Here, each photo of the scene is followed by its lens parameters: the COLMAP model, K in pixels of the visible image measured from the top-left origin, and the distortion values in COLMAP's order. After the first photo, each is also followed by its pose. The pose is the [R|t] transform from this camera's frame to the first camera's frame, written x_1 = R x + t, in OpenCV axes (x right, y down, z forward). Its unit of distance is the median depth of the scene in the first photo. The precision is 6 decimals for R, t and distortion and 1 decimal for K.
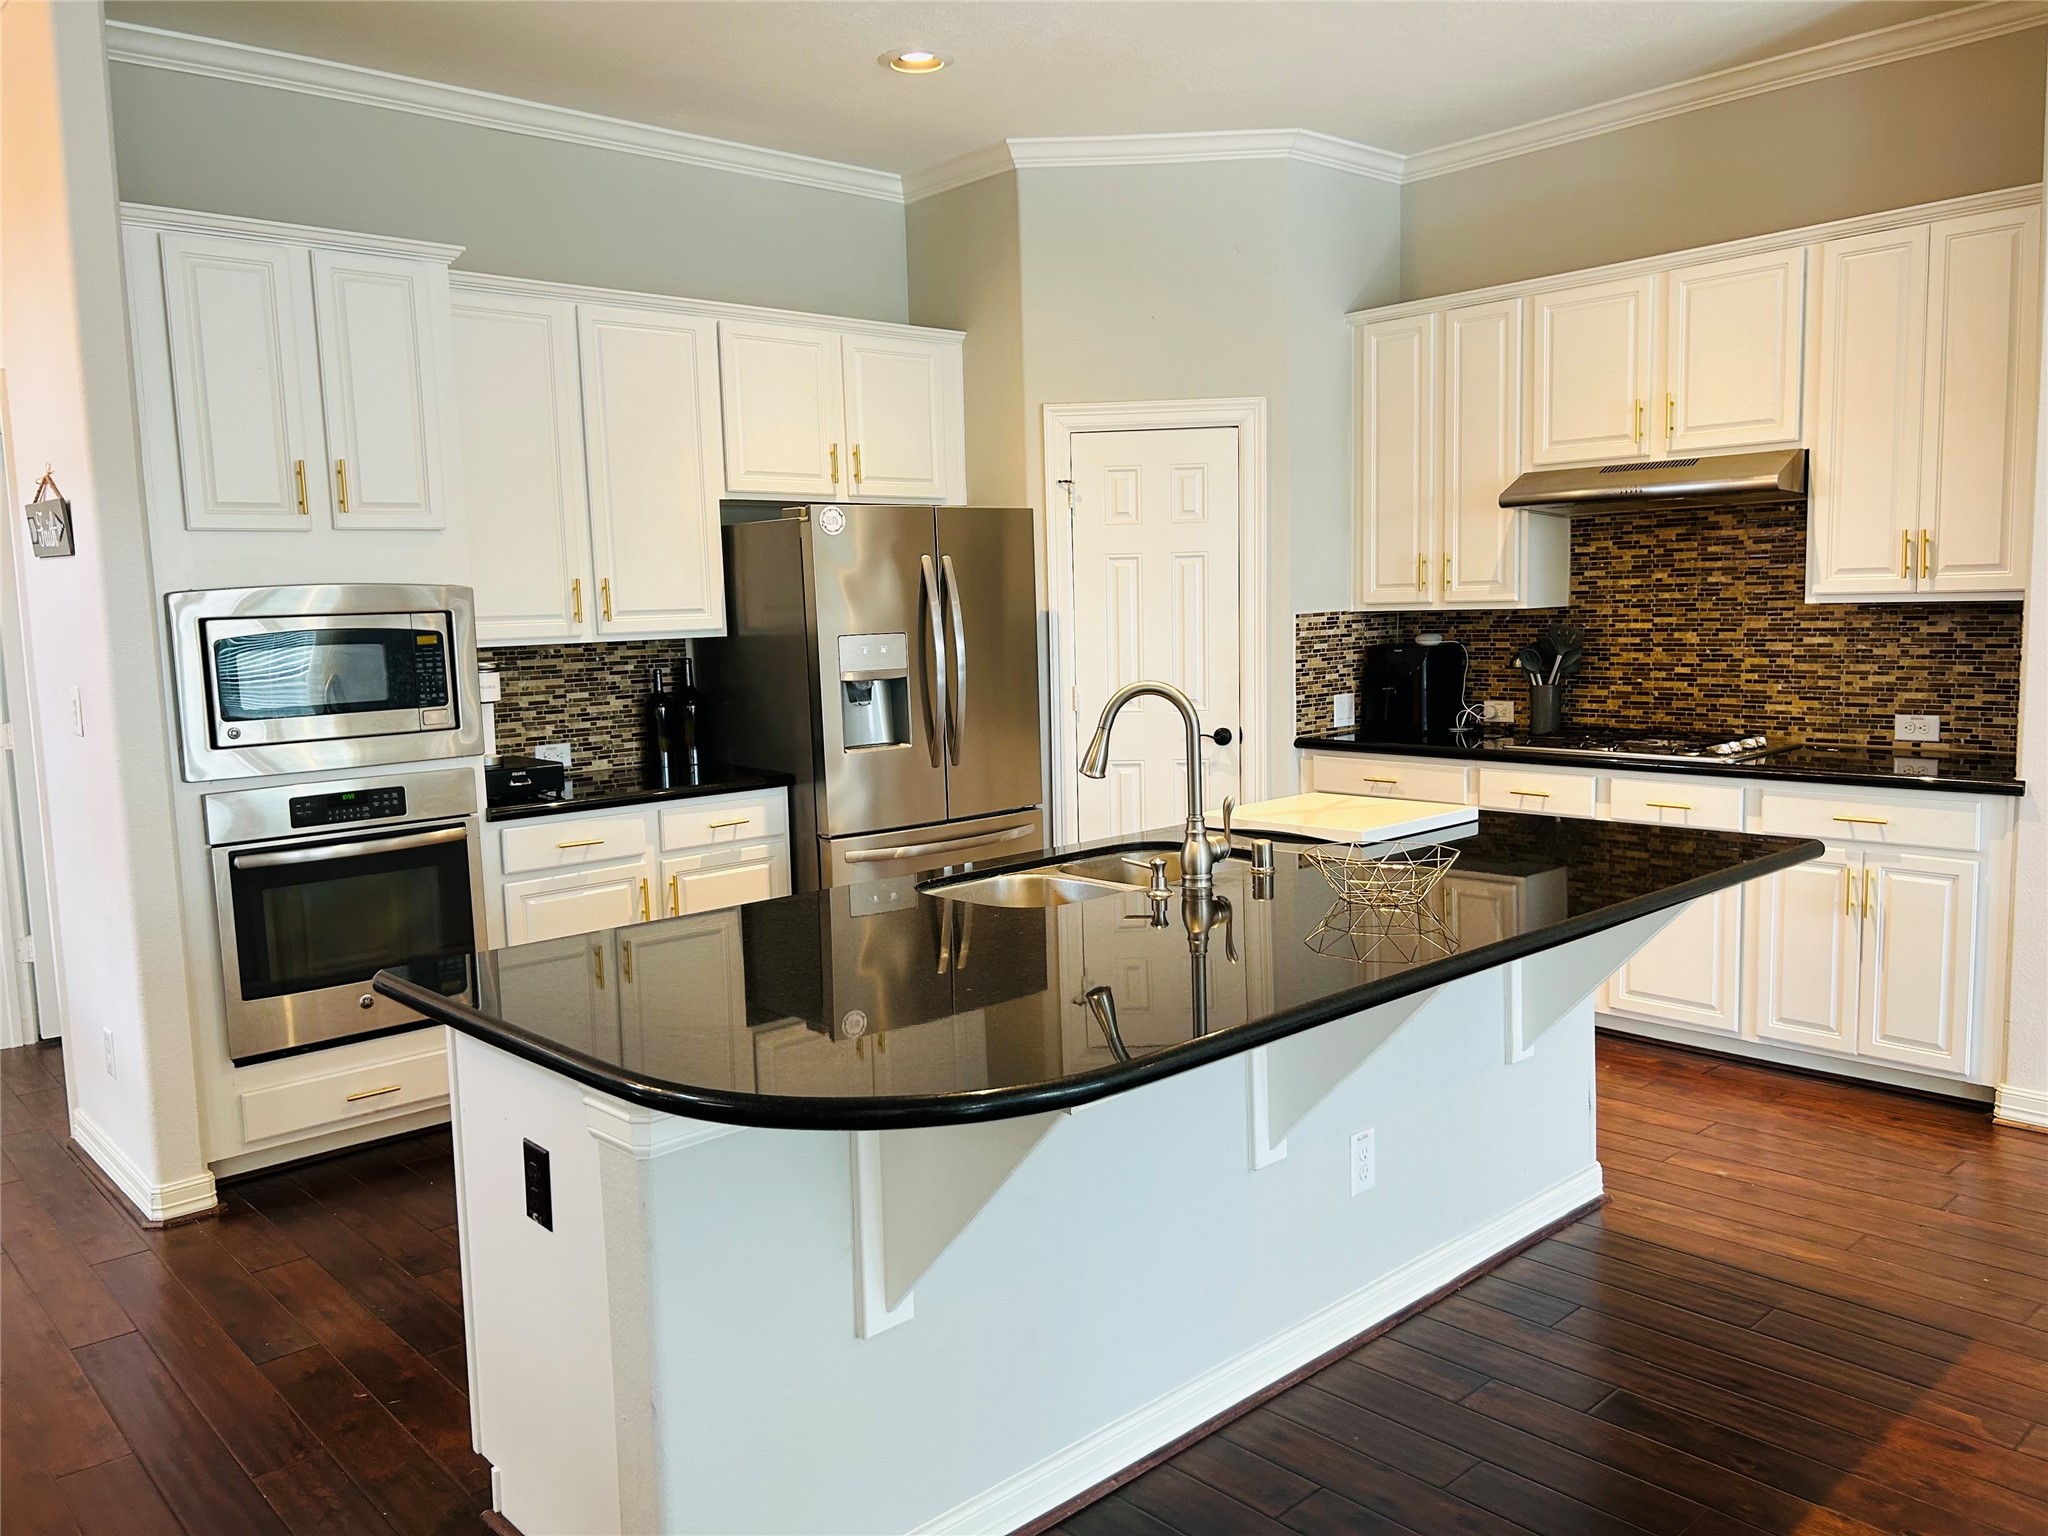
lens RADIAL K [[1539.2, 0, 1028.9], [0, 1539.2, 778.3], [0, 0, 1]] dist [0.010740, 0.003863]
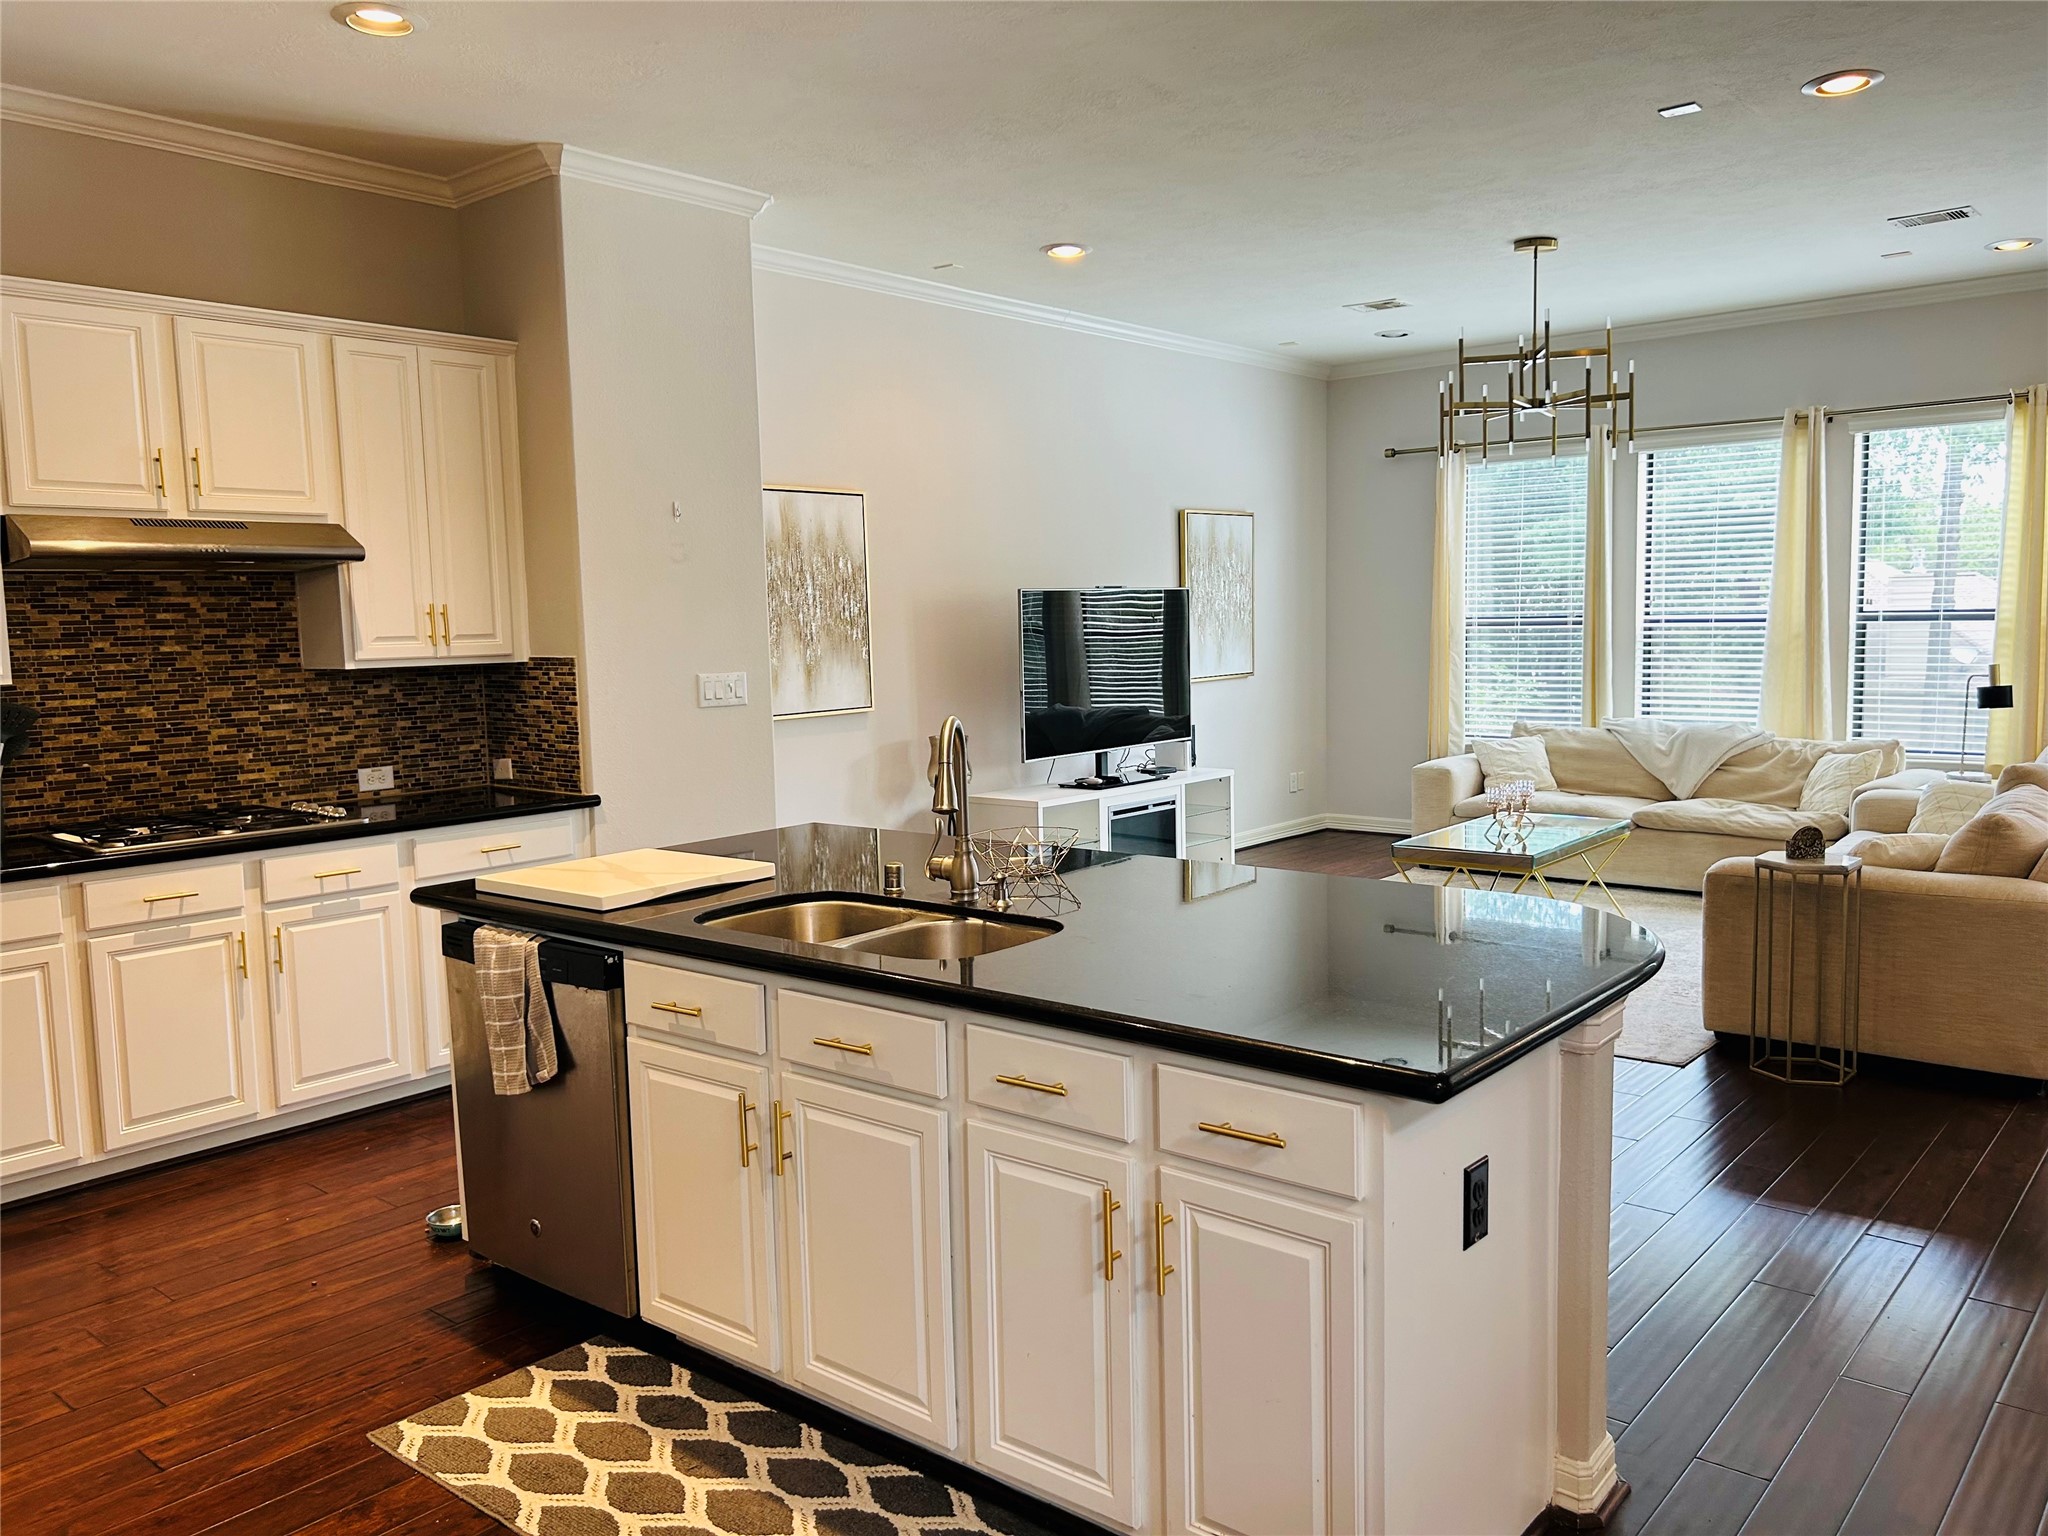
lens RADIAL K [[1539.2, 0, 1028.8], [0, 1539.2, 758.5], [0, 0, 1]] dist [0.010740, 0.003863]
pose [[-0.127181, -0.059465, 0.990095, -0.562179], [0.147367, 0.985990, 0.078148, -0.060989], [-0.980871, 0.155846, -0.116636, 0.621215]]
